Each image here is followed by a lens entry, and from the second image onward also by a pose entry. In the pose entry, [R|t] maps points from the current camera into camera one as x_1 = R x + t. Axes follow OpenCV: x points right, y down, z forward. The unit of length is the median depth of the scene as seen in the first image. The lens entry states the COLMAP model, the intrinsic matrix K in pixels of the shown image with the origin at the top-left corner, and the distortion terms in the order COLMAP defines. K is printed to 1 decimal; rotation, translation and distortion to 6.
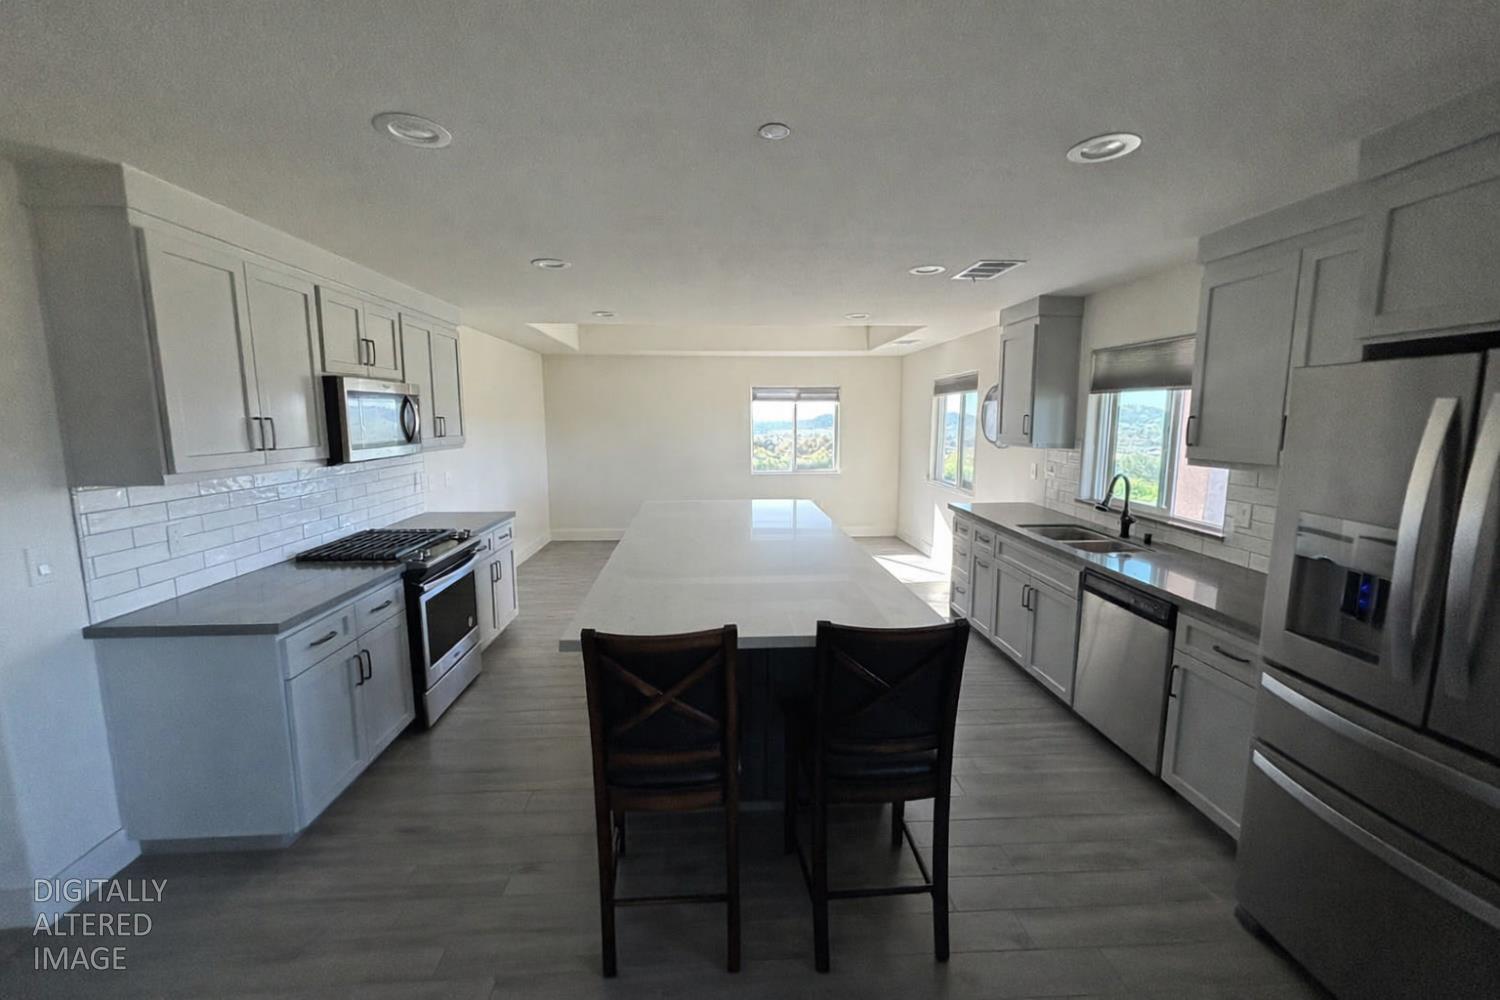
lens RADIAL K [[607.8, 0, 749.3], [0, 607.8, 495.7], [0, 0, 1]] dist [-0.000249, -0.000092]
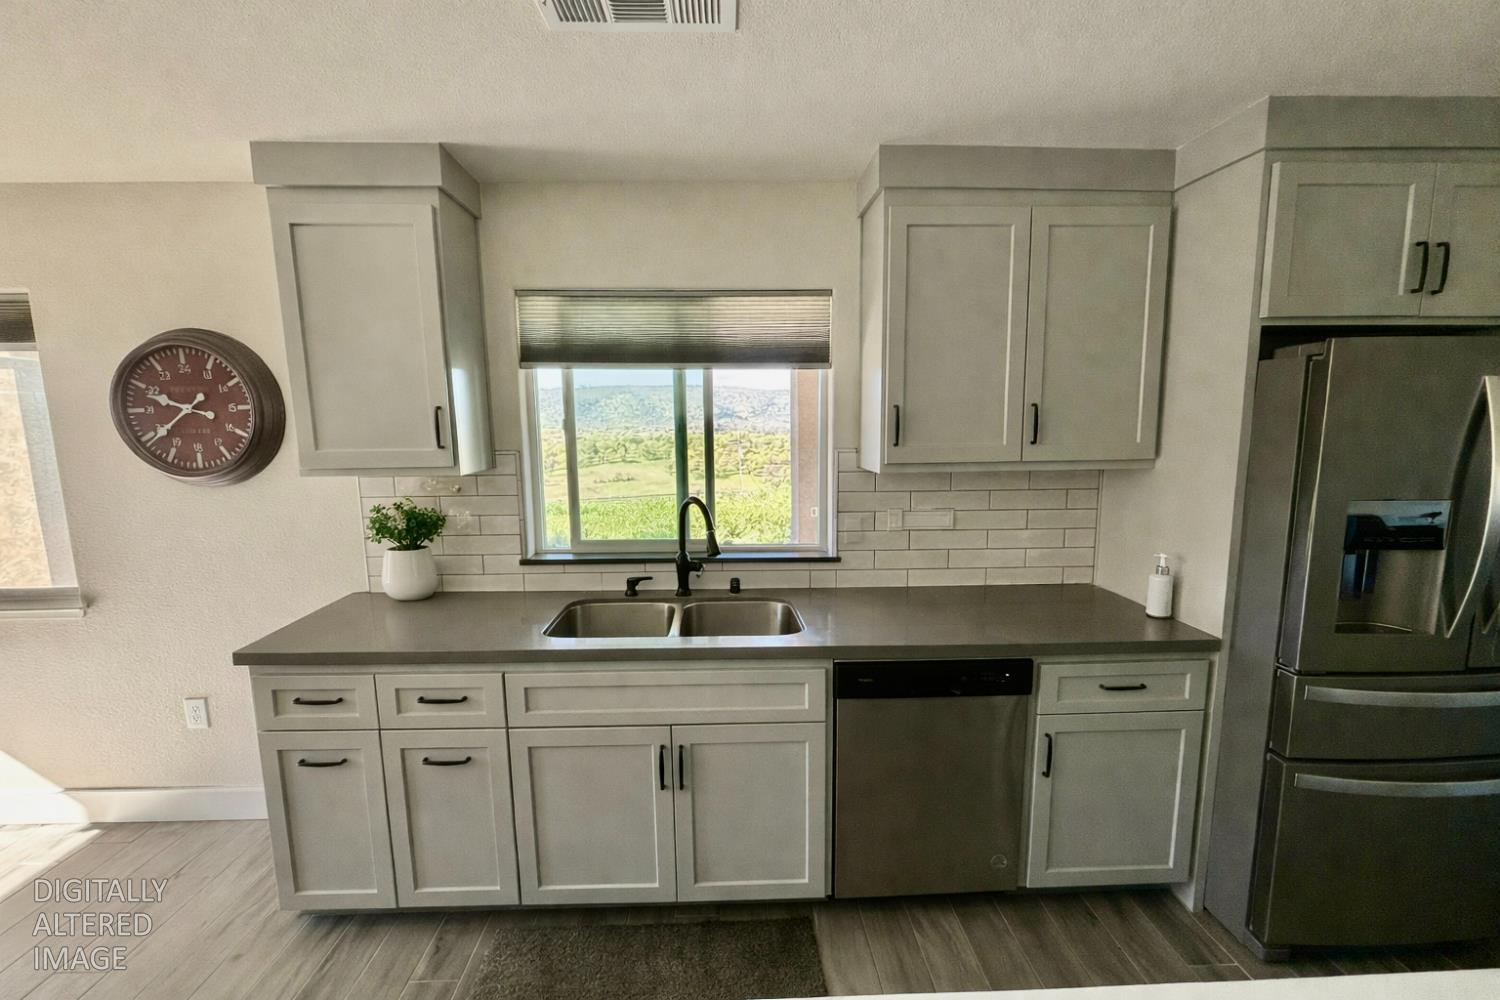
lens RADIAL K [[607.8, 0, 749.3], [0, 607.8, 495.7], [0, 0, 1]] dist [-0.000249, -0.000092]
pose [[0.016239, -0.125886, 0.991912, -0.001782], [0.137161, 0.982945, 0.122502, -0.090725], [-0.990416, 0.134062, 0.033229, 0.776758]]
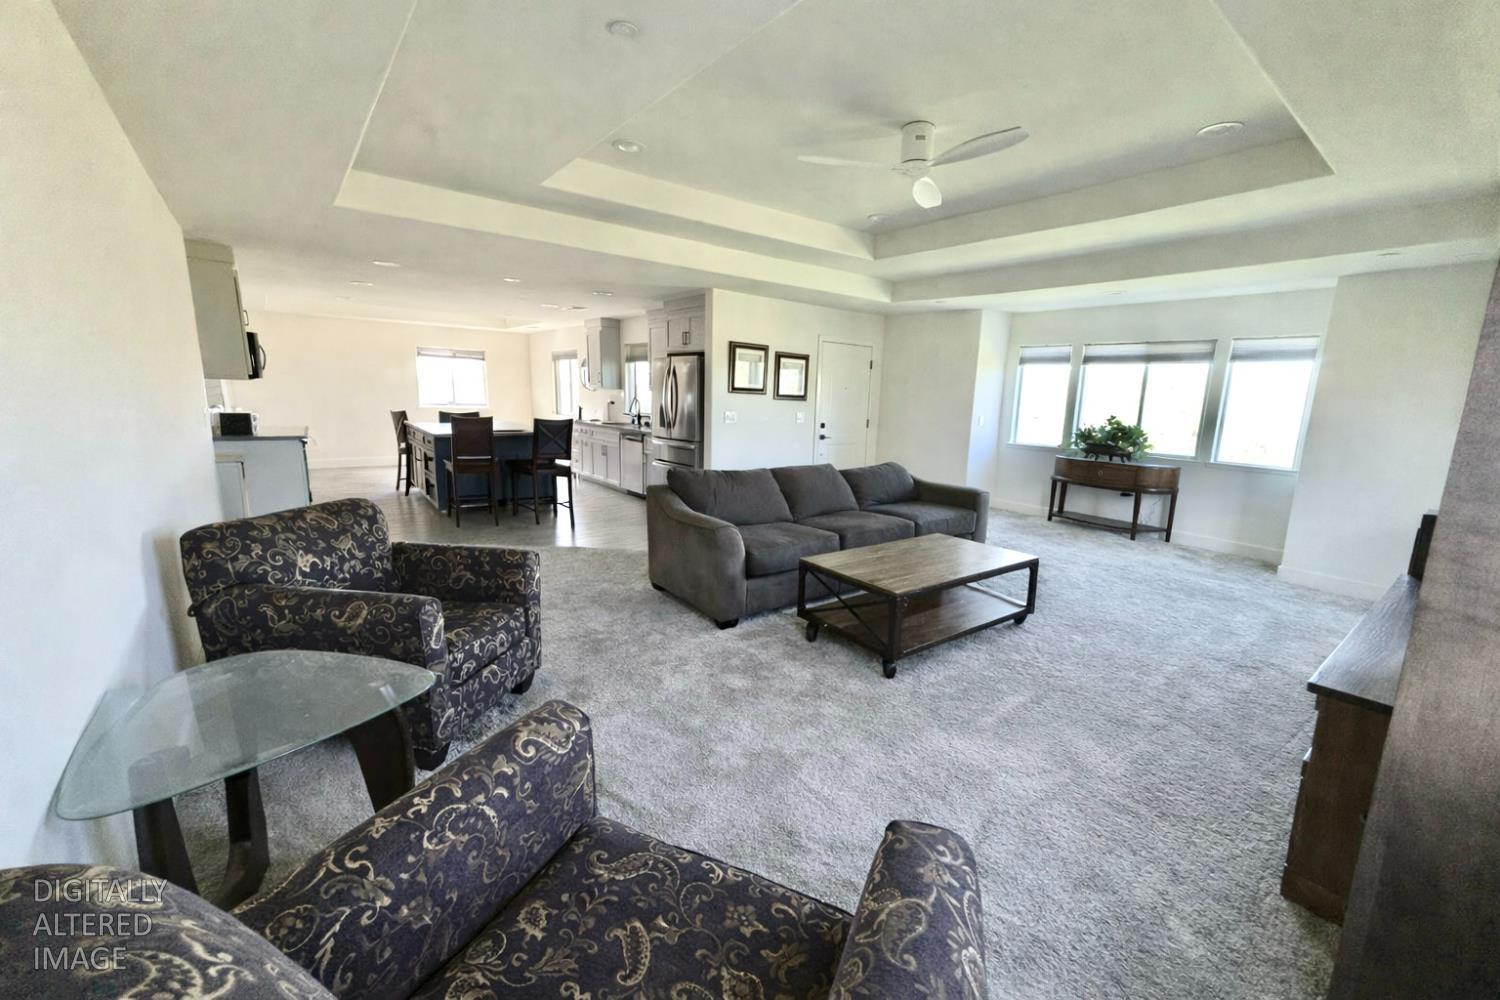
lens RADIAL K [[607.8, 0, 749.3], [0, 607.8, 495.7], [0, 0, 1]] dist [-0.000249, -0.000092]
pose [[0.815247, -0.069615, 0.574914, -0.378080], [0.043074, 0.997288, 0.059680, 0.197402], [-0.577510, -0.023890, 0.816034, -1.073604]]
